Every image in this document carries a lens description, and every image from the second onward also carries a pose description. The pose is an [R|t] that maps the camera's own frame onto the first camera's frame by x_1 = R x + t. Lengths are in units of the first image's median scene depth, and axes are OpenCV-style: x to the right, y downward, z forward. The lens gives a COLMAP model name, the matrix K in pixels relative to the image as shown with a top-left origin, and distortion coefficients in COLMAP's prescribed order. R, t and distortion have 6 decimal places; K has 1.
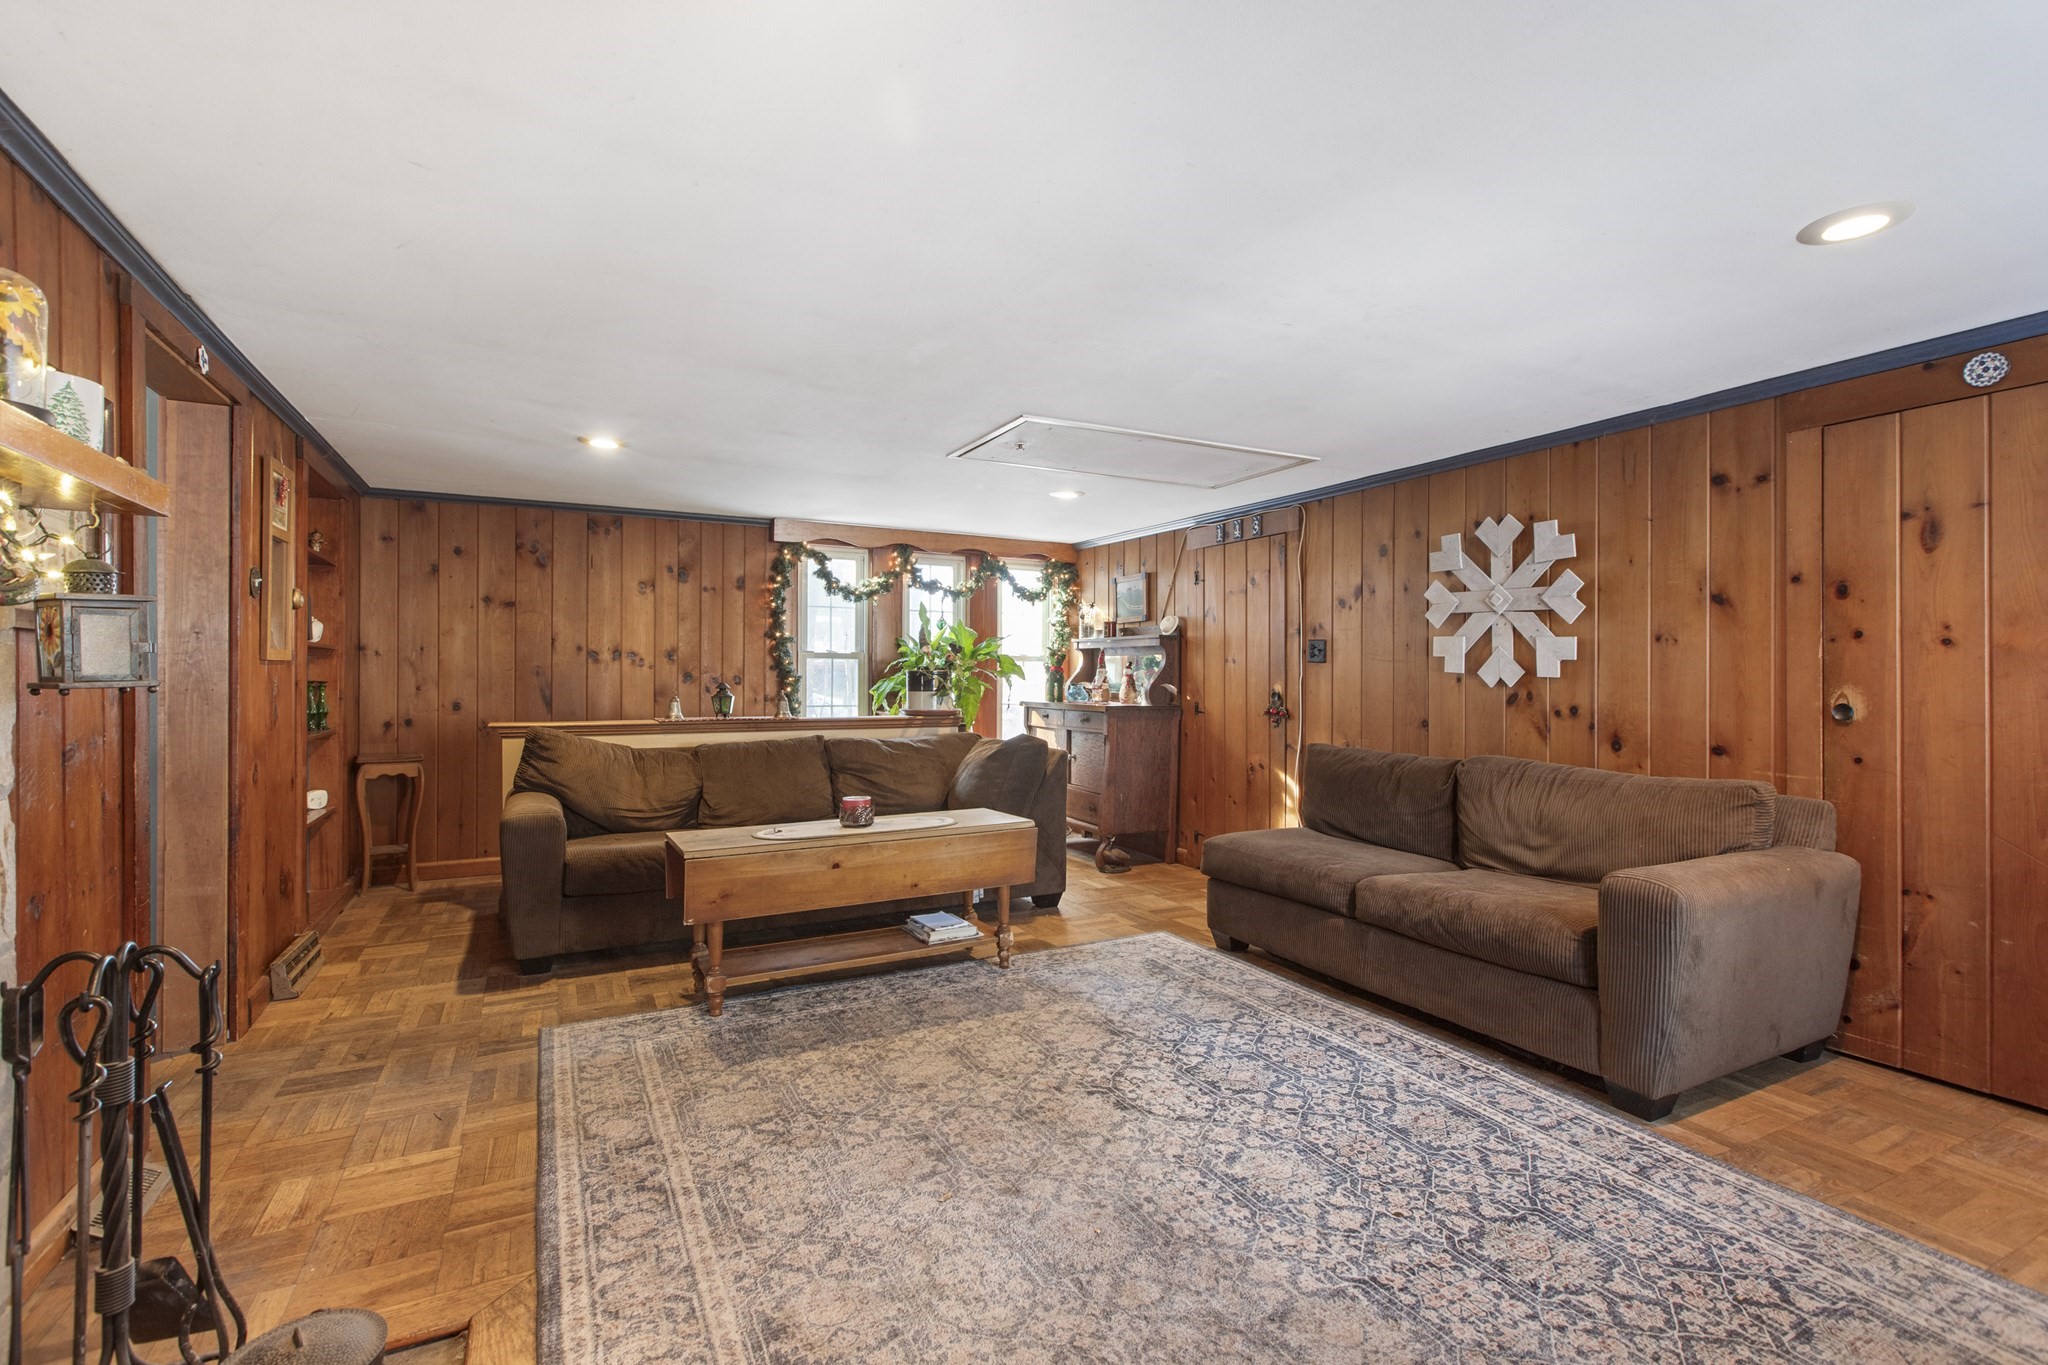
lens RADIAL K [[926.3, 0, 1016.9], [0, 926.3, 676.7], [0, 0, 1]] dist [0.001538, 0.000034]
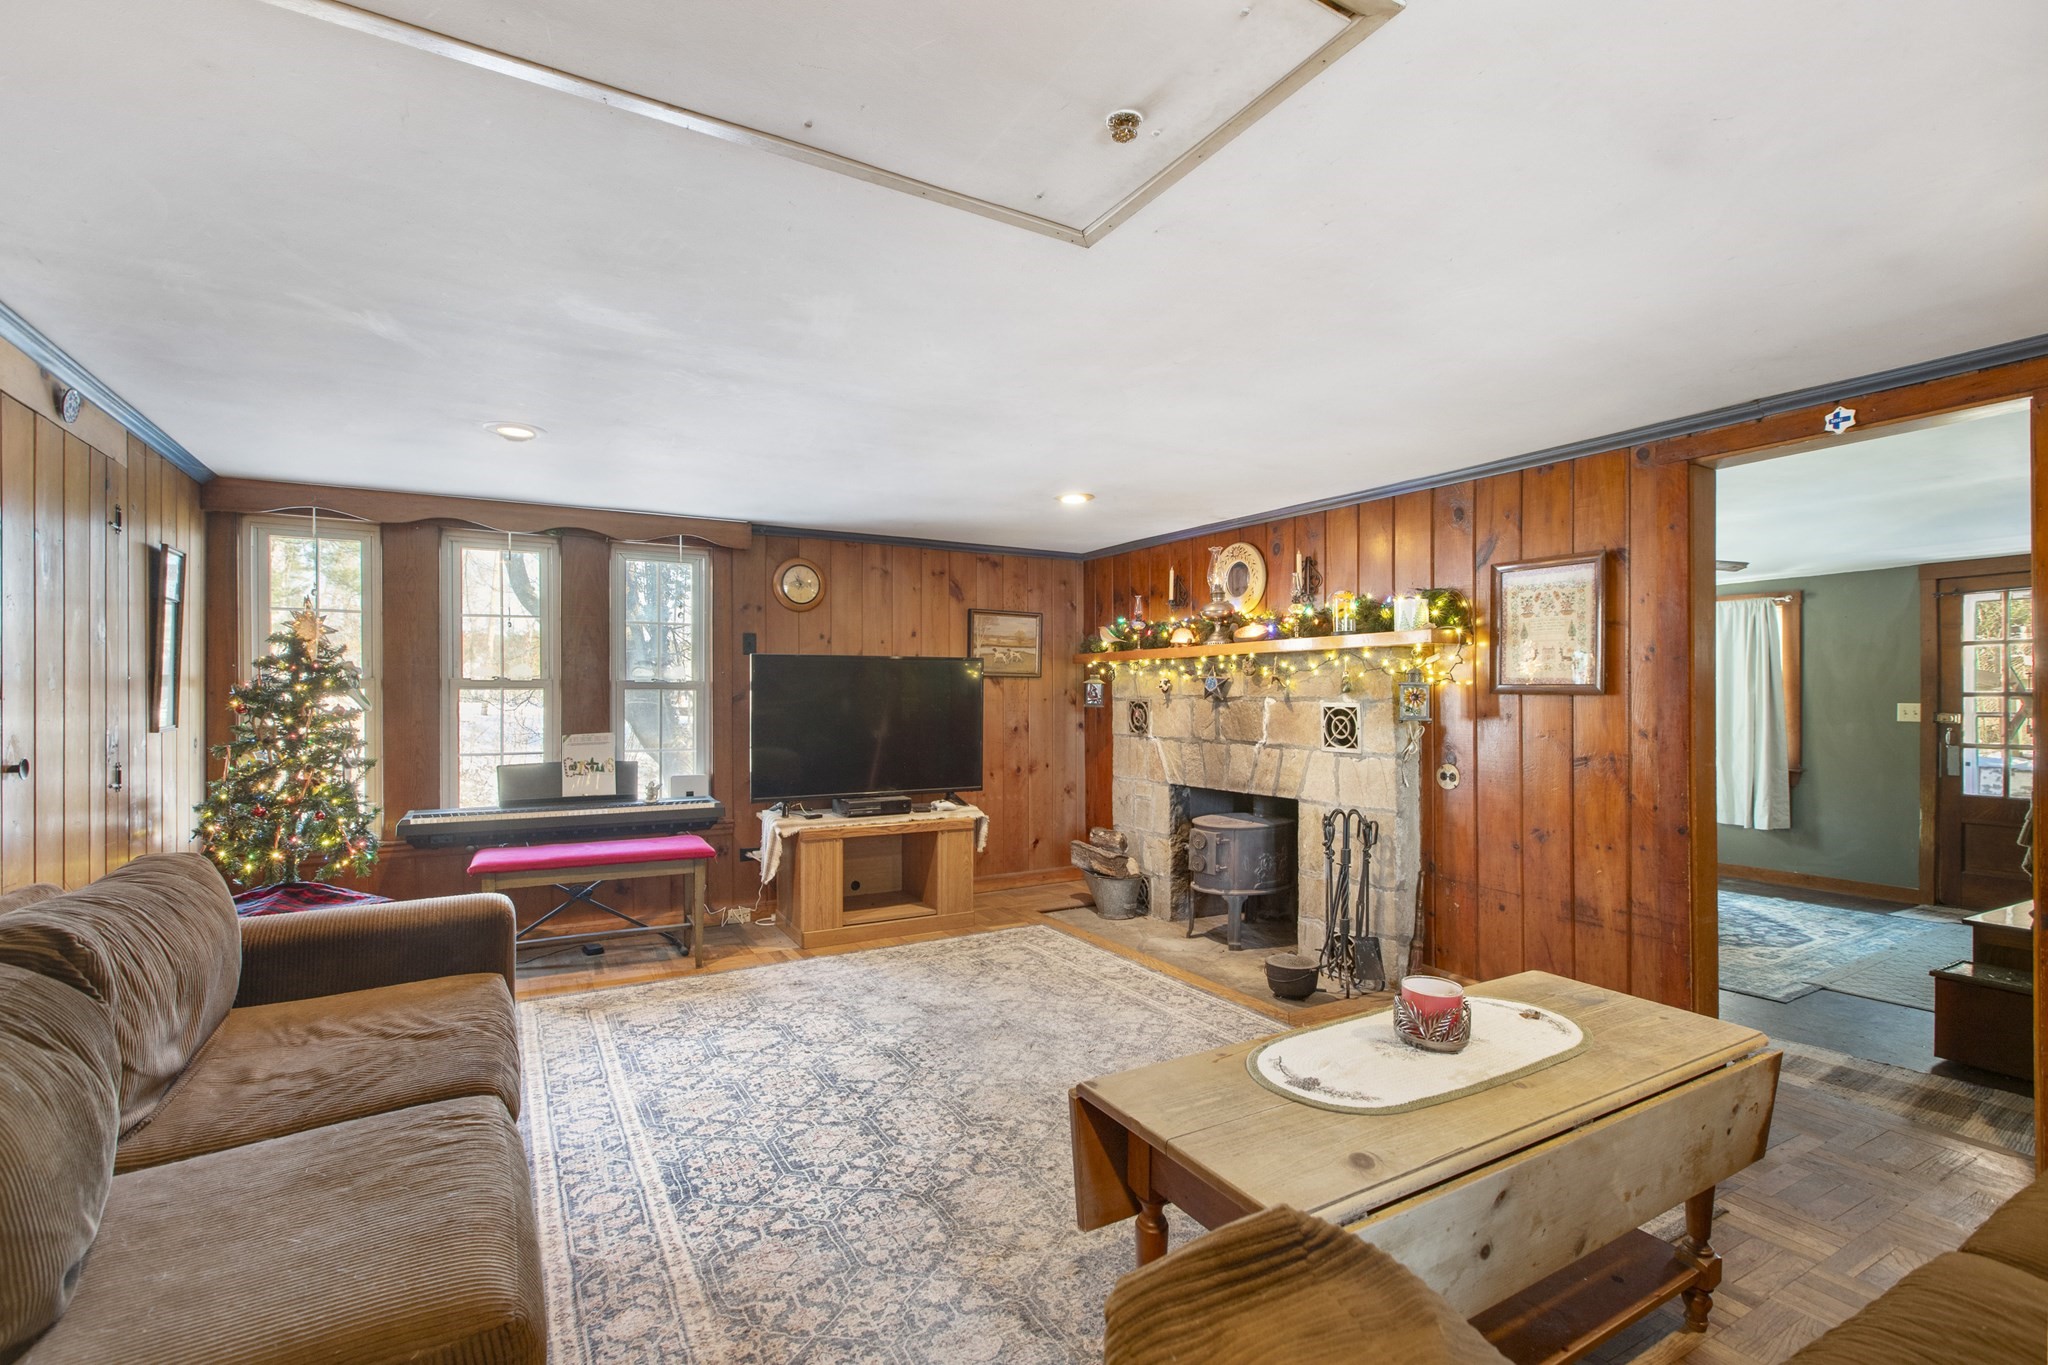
lens RADIAL K [[920.0, 0, 1020.9], [0, 920.0, 672.3], [0, 0, 1]] dist [0.003274, -0.000272]
pose [[-0.998850, -0.004768, -0.047701, 0.078626], [-0.003481, 0.999629, -0.027018, -0.023577], [0.047812, -0.026821, -0.998496, 1.708402]]
